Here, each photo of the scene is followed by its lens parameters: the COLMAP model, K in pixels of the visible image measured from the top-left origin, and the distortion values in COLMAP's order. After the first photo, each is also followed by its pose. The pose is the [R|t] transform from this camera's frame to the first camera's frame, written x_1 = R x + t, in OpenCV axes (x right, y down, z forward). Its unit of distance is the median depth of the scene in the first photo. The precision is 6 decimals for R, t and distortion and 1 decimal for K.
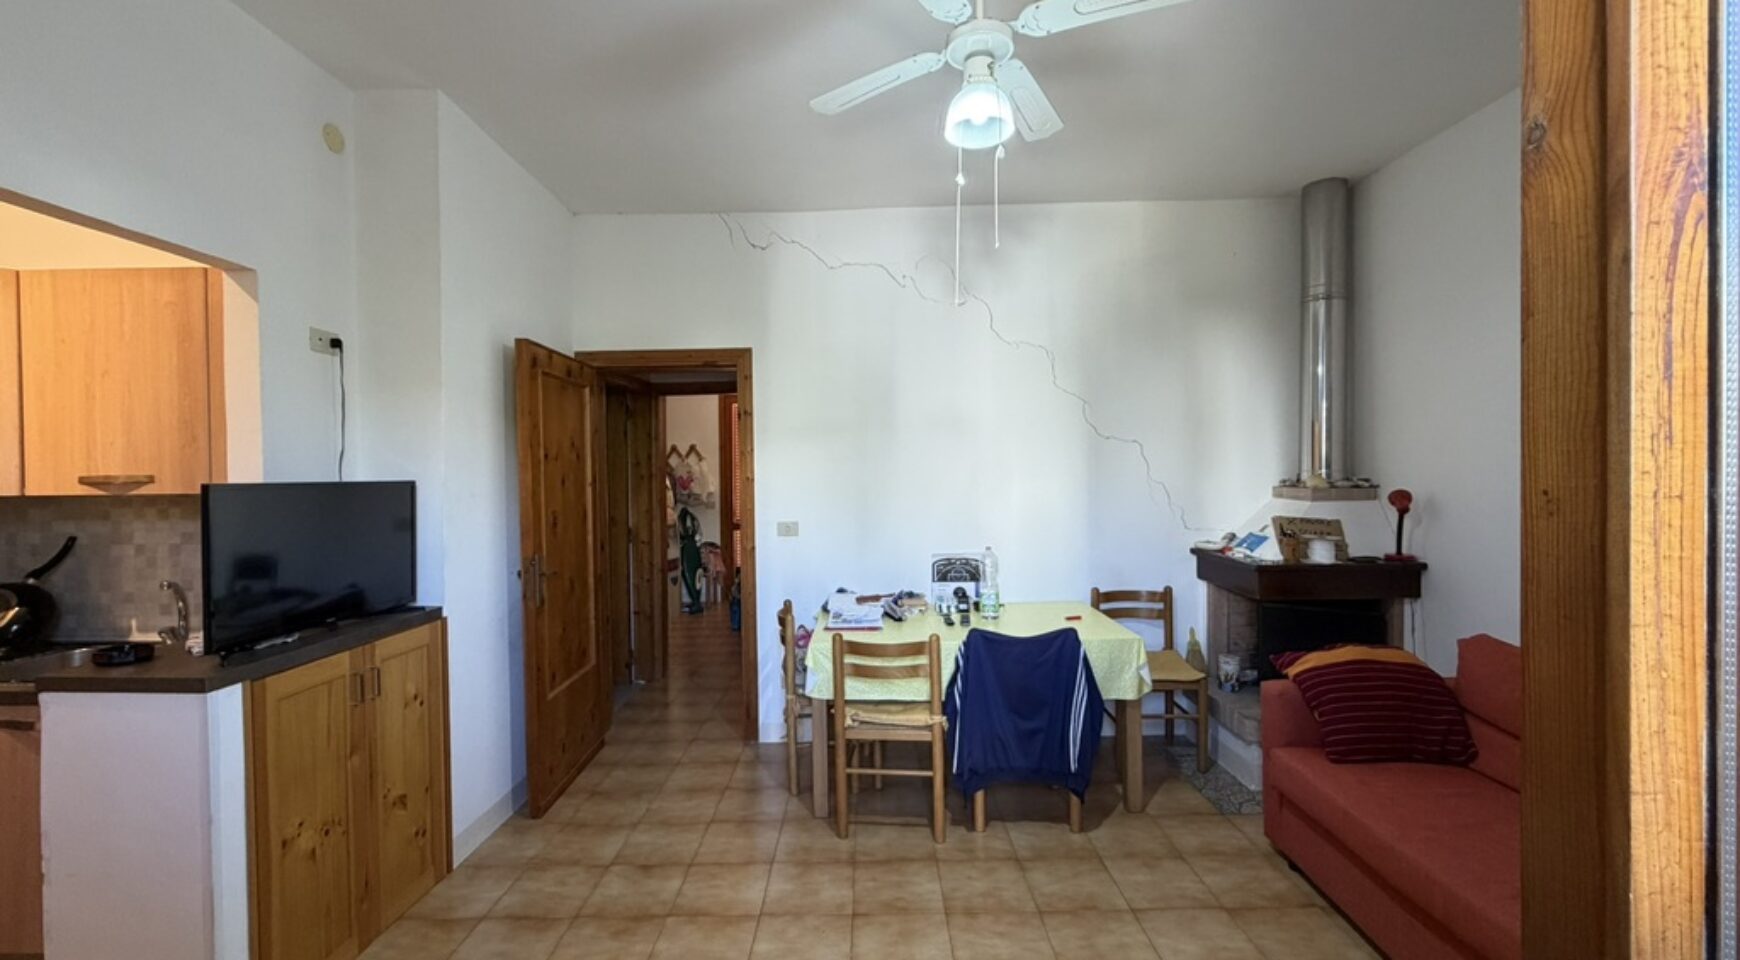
lens RADIAL K [[691.4, 0, 864.3], [0, 691.4, 477.4], [0, 0, 1]] dist [-0.002460, 0.000925]
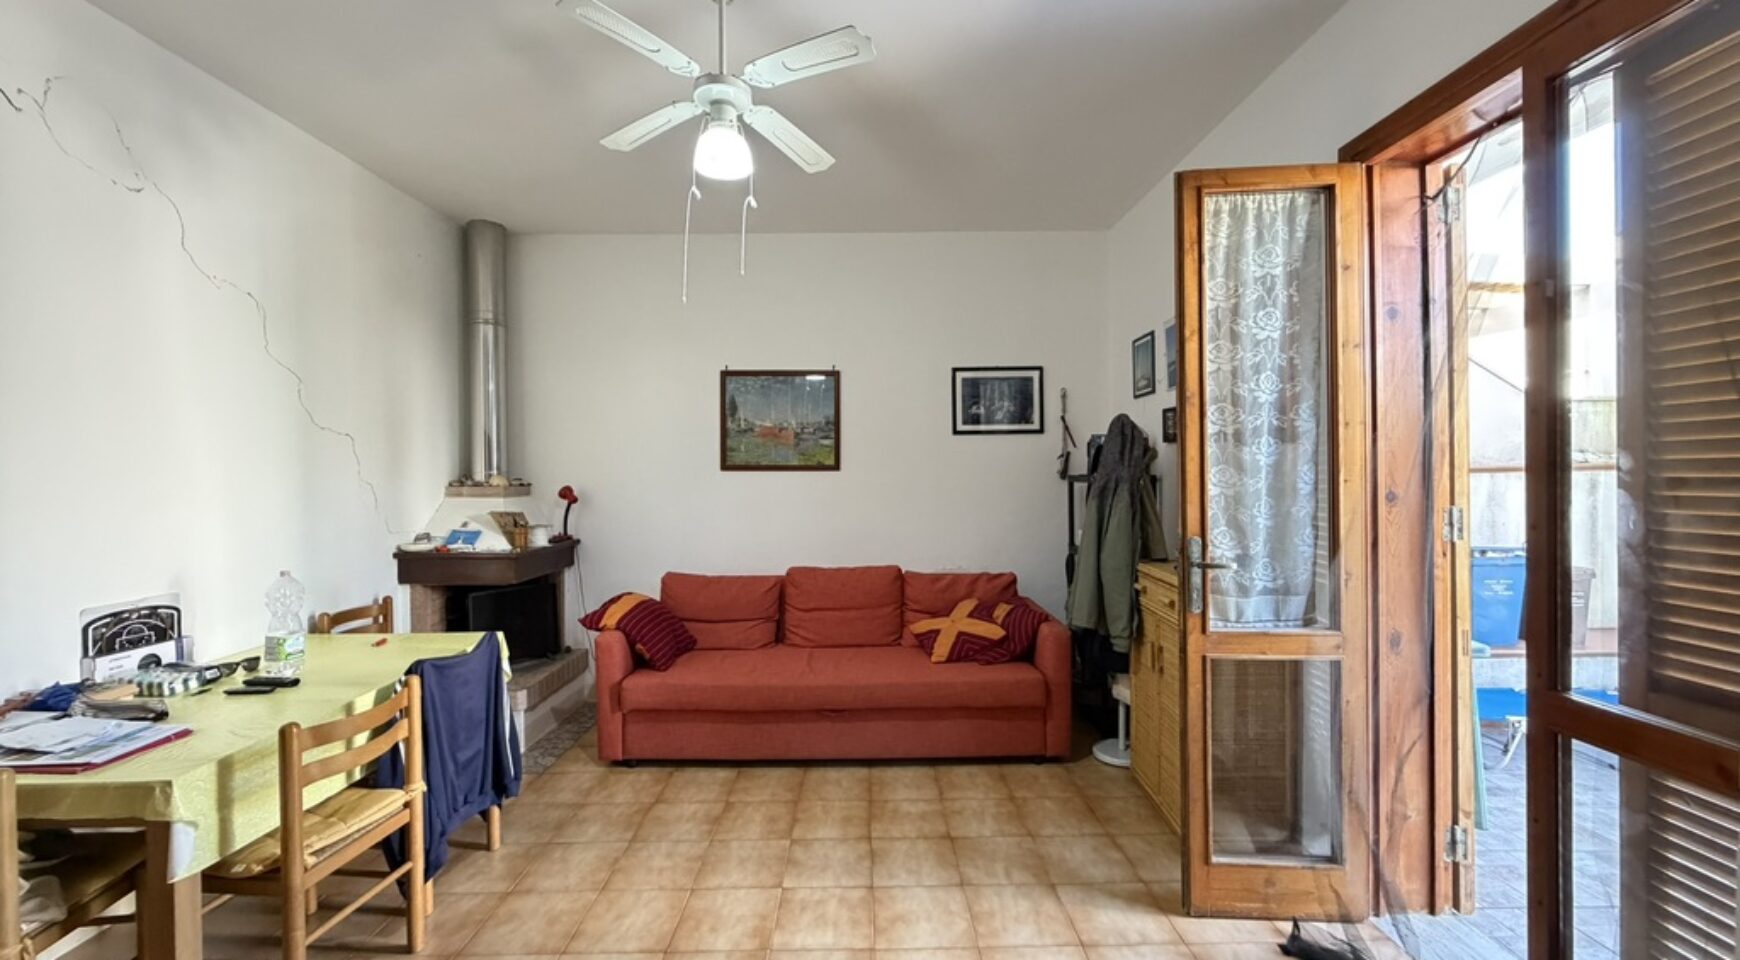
lens RADIAL K [[691.4, 0, 865.8], [0, 691.4, 473.5], [0, 0, 1]] dist [-0.002460, 0.000925]
pose [[-0.018149, 0.013511, 0.999744, -0.571045], [0.017386, 0.999762, -0.013196, 0.021714], [-0.999684, 0.017142, -0.018379, 0.445619]]
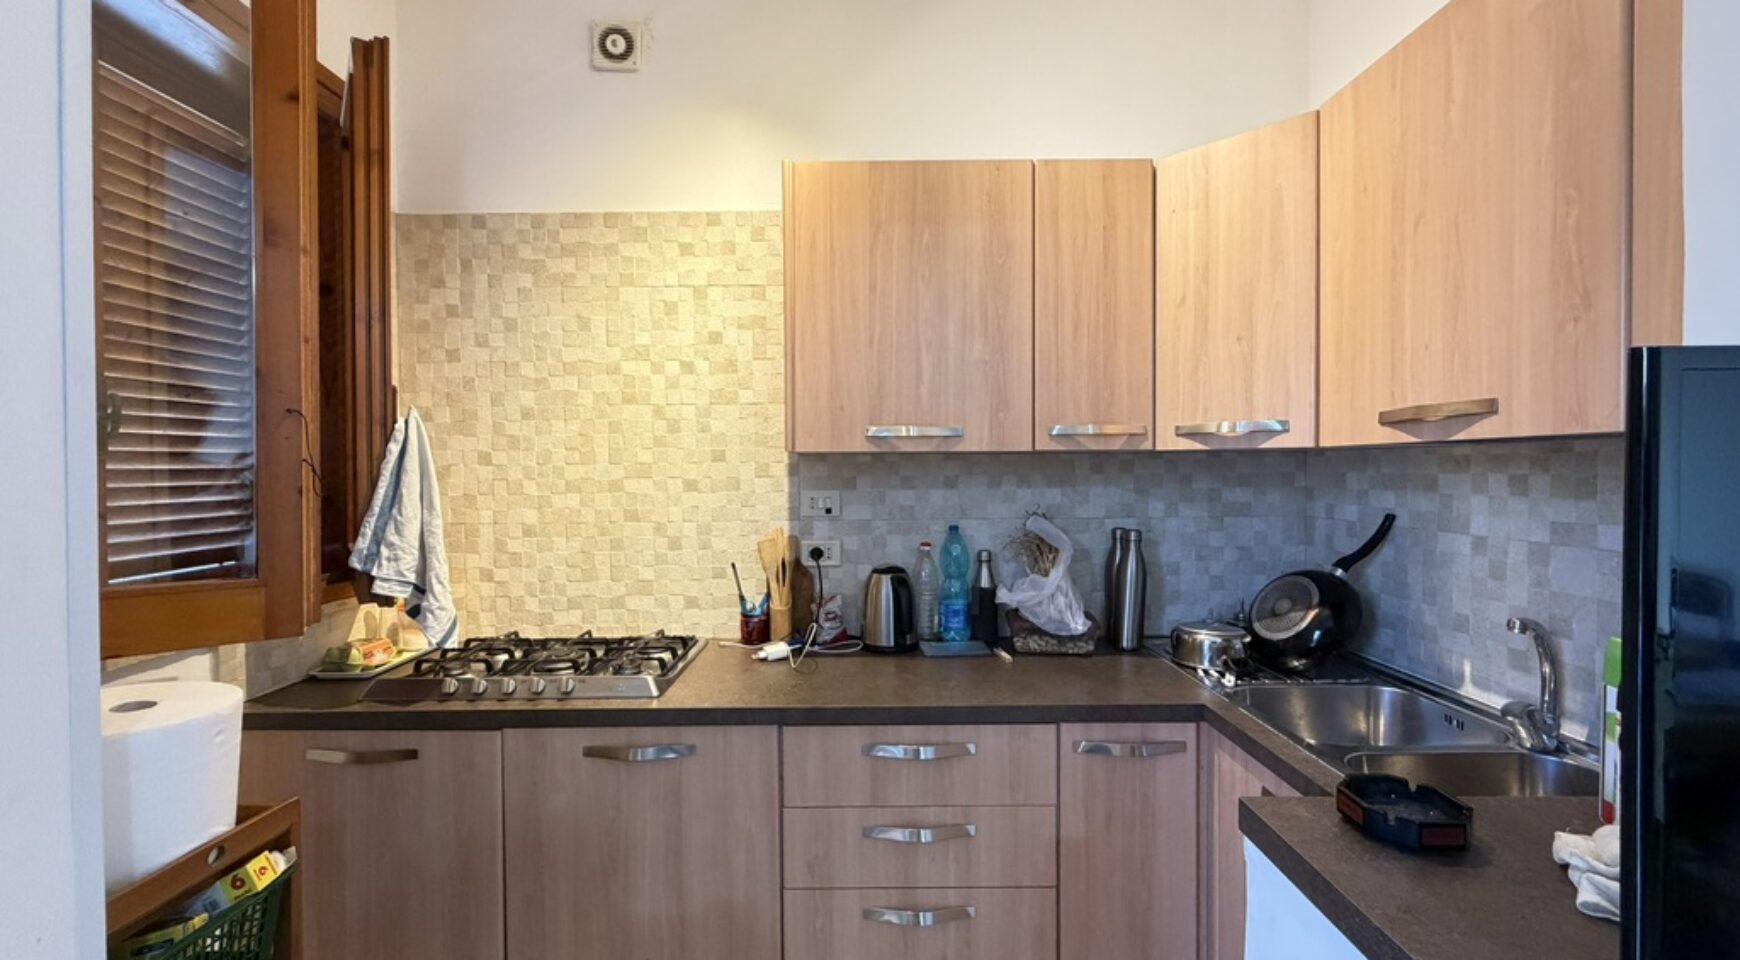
lens RADIAL K [[691.4, 0, 868.8], [0, 691.4, 478.5], [0, 0, 1]] dist [-0.002460, 0.000925]
pose [[0.010631, 0.024324, -0.999648, -0.388653], [-0.002240, 0.999702, 0.024302, 0.029189], [0.999941, 0.001980, 0.010682, 0.392292]]
